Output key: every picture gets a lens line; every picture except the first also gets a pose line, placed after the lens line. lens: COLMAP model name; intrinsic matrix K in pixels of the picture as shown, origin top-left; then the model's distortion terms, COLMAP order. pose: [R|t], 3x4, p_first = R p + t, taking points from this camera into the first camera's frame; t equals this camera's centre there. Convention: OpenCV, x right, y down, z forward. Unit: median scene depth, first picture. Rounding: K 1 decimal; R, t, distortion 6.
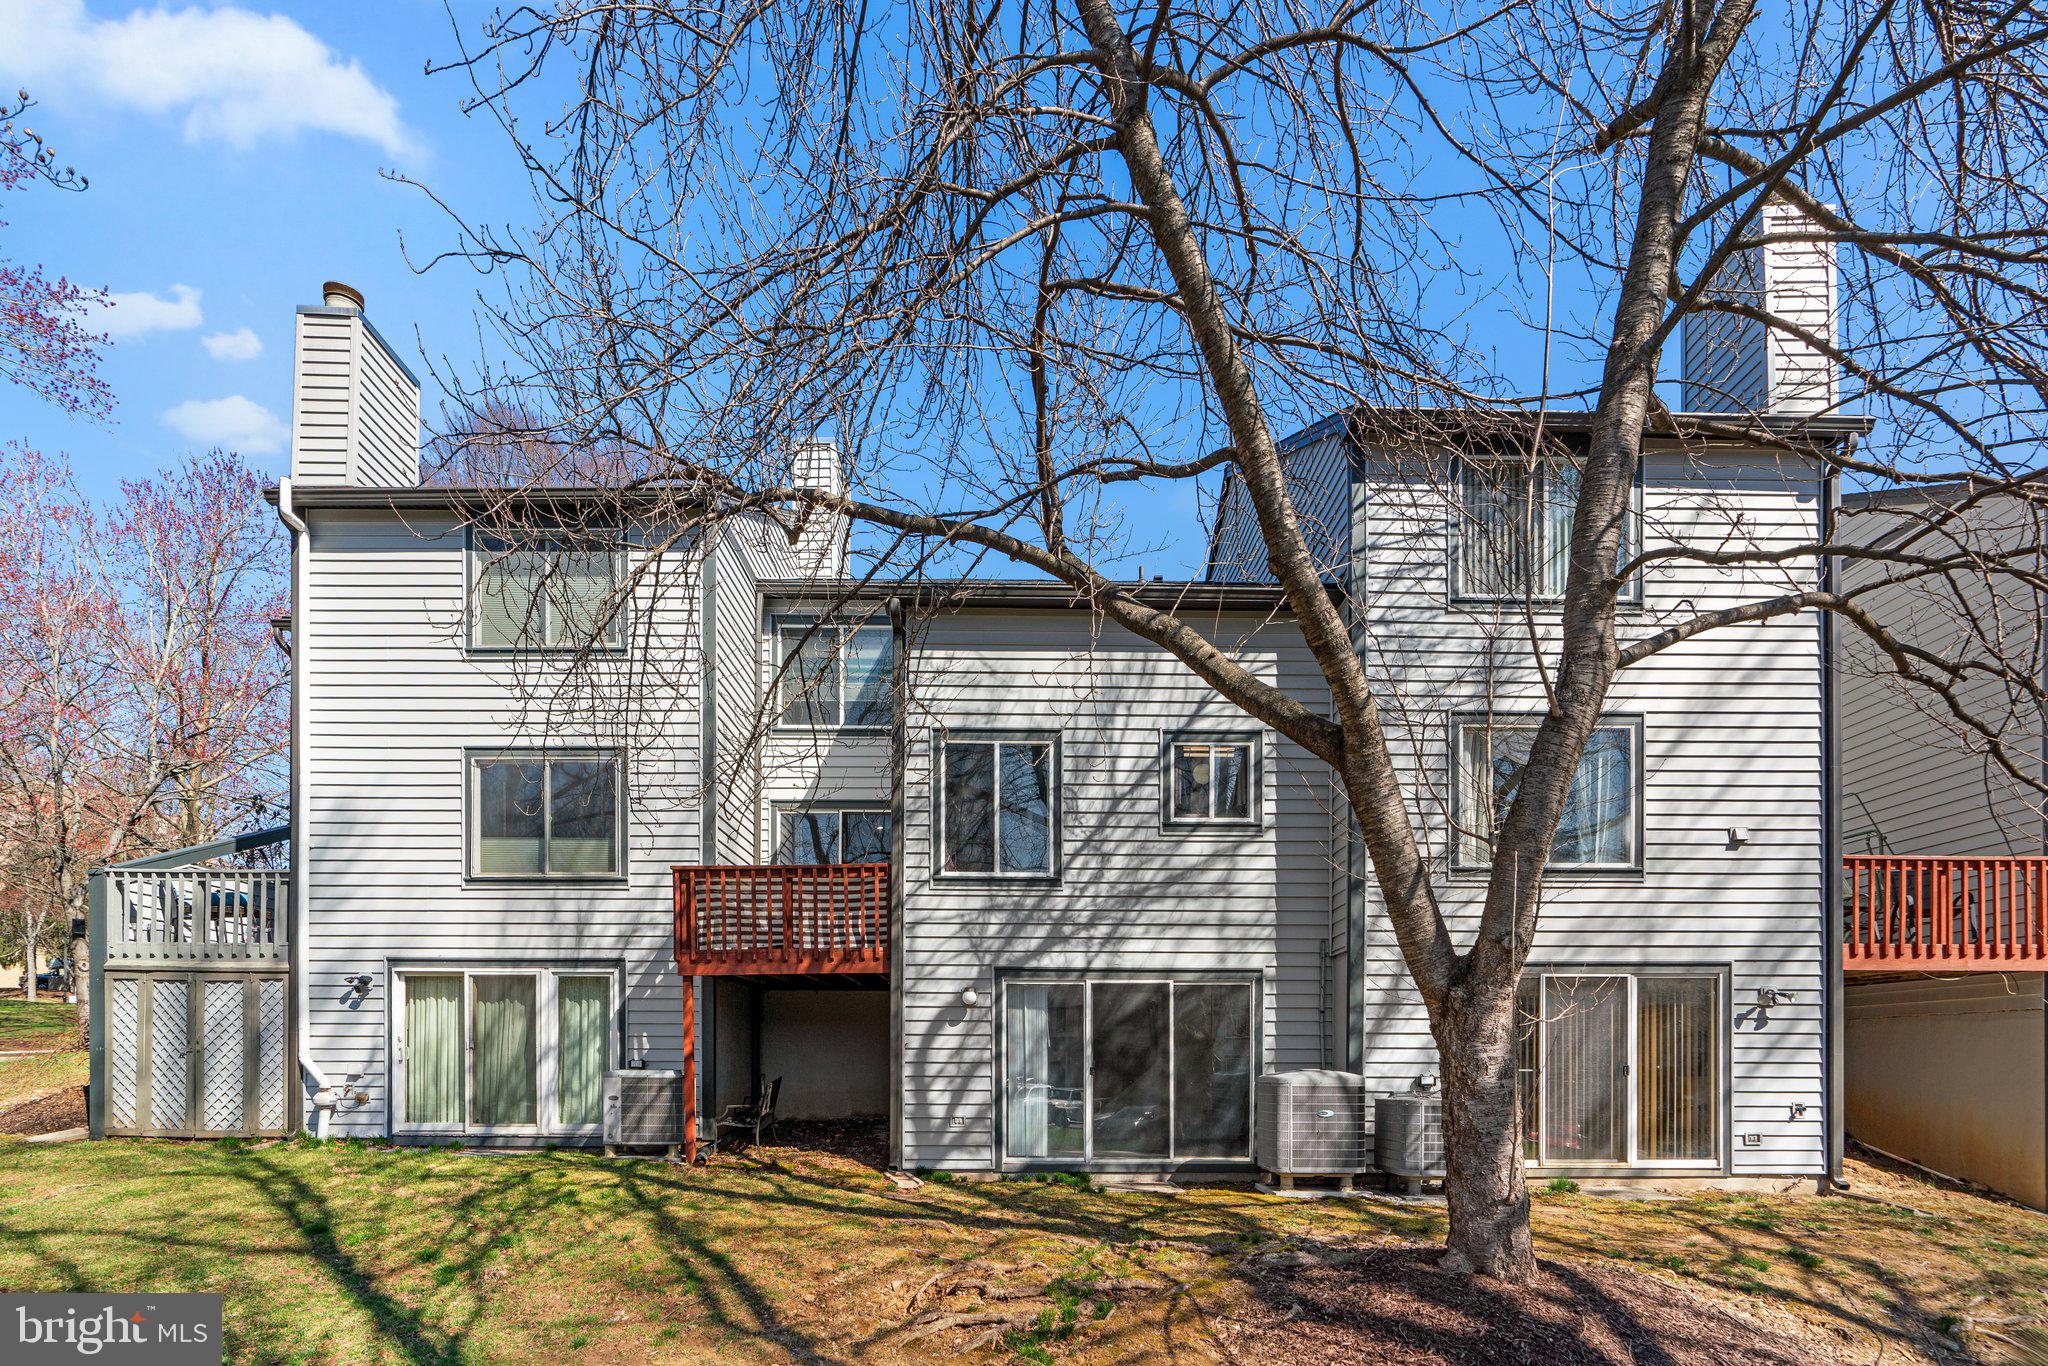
lens RADIAL K [[920.0, 0, 1018.9], [0, 920.0, 681.4], [0, 0, 1]] dist [-0.002456, 0.000694]
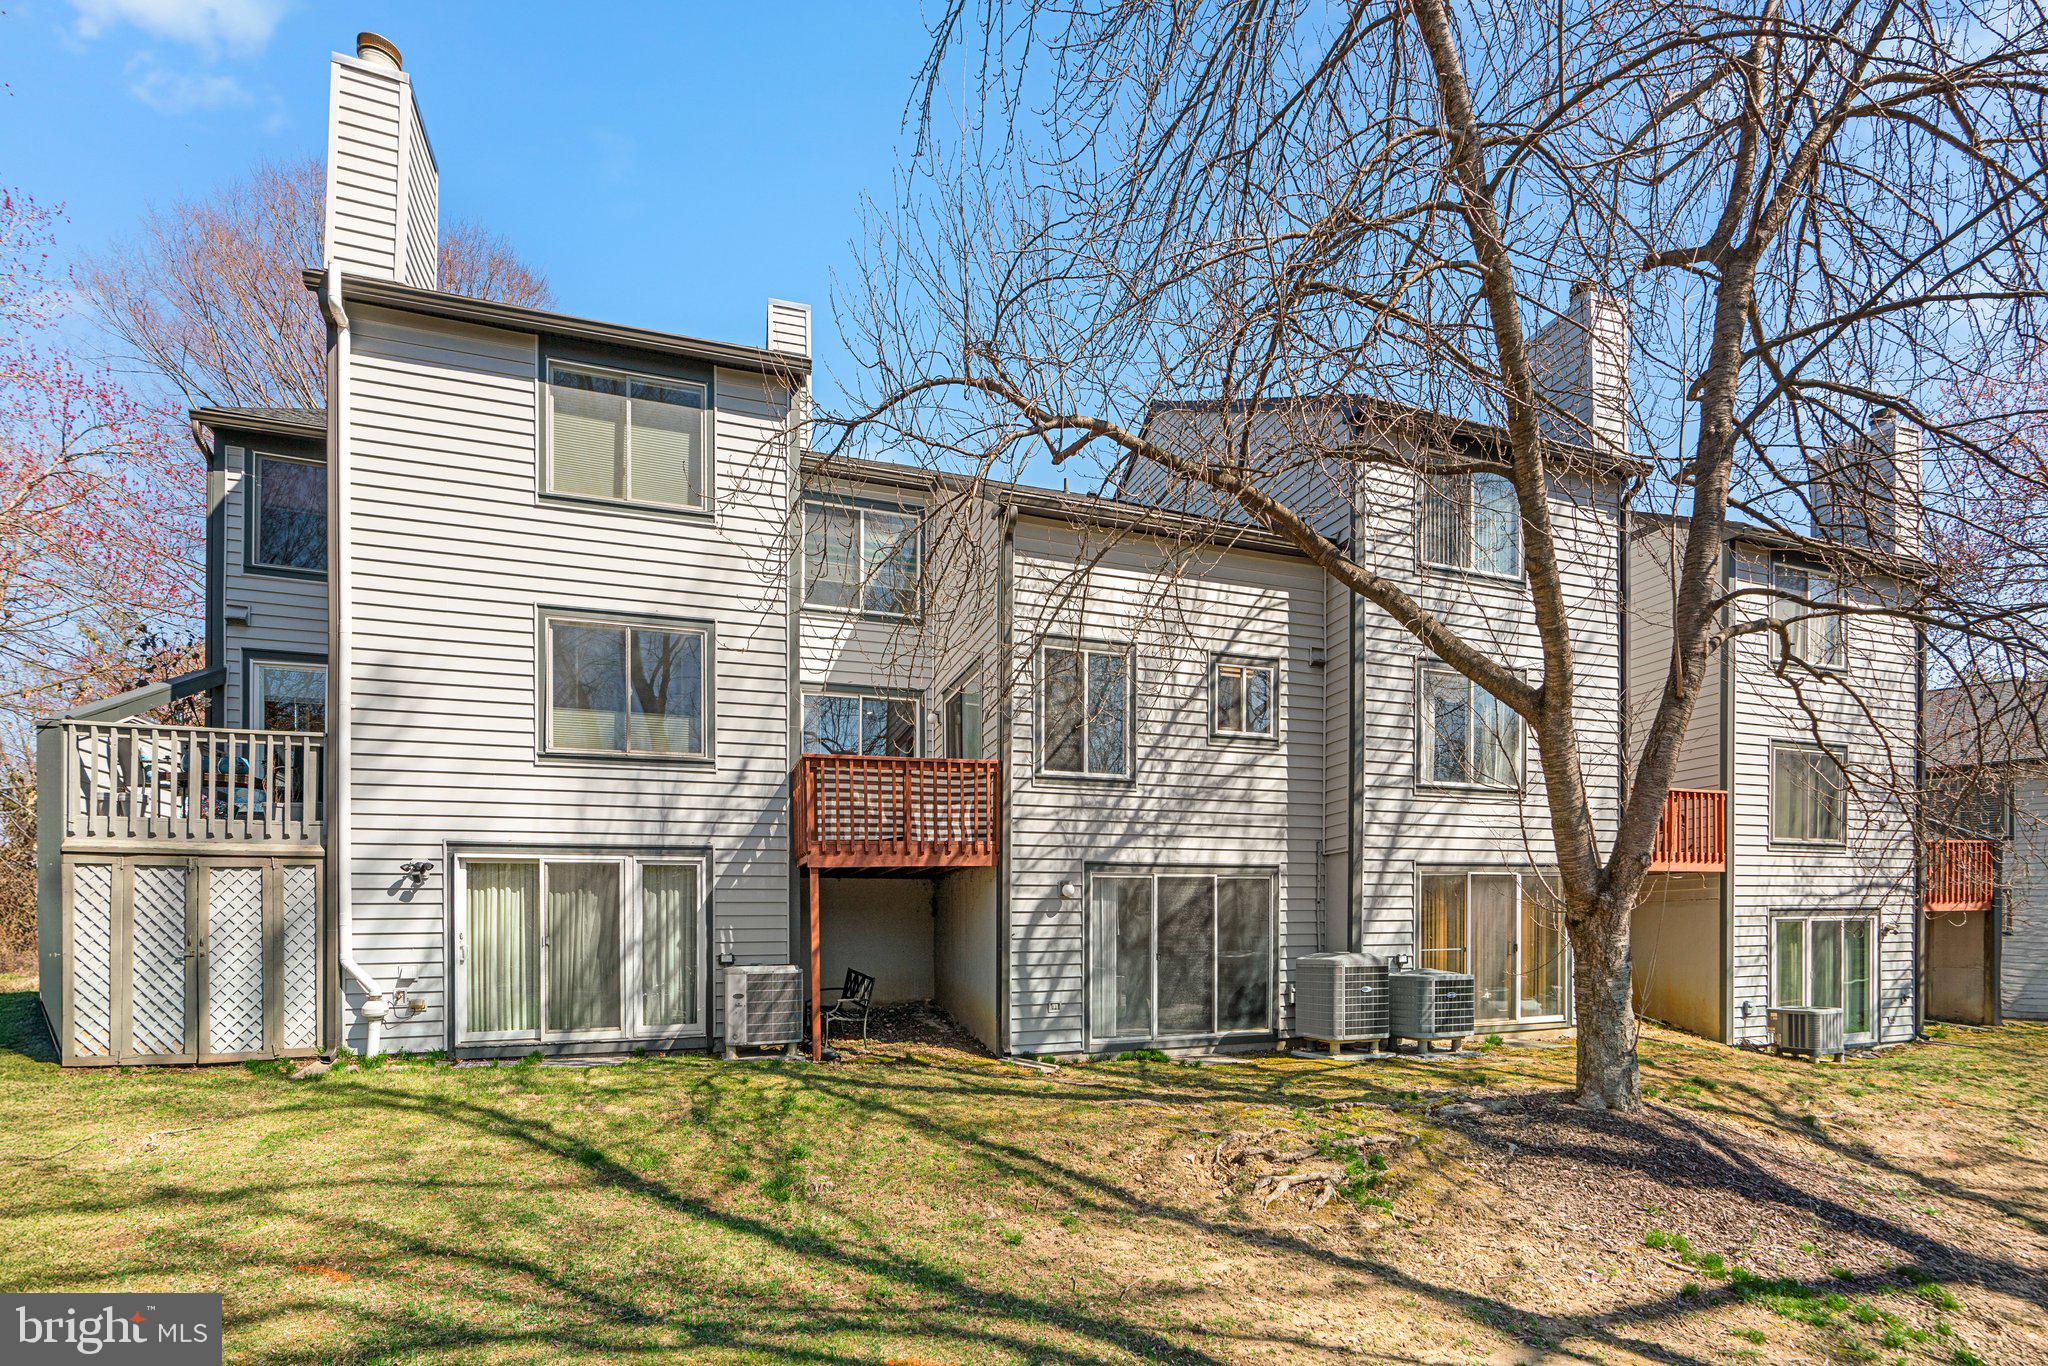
lens RADIAL K [[907.9, 0, 1023.6], [0, 907.9, 545.7], [0, 0, 1]] dist [-0.001709, 0.000291]
pose [[0.940248, 0.123749, 0.317207, -0.472040], [-0.119901, 0.992279, -0.031704, -0.014449], [-0.318681, -0.008224, 0.947826, 0.016316]]
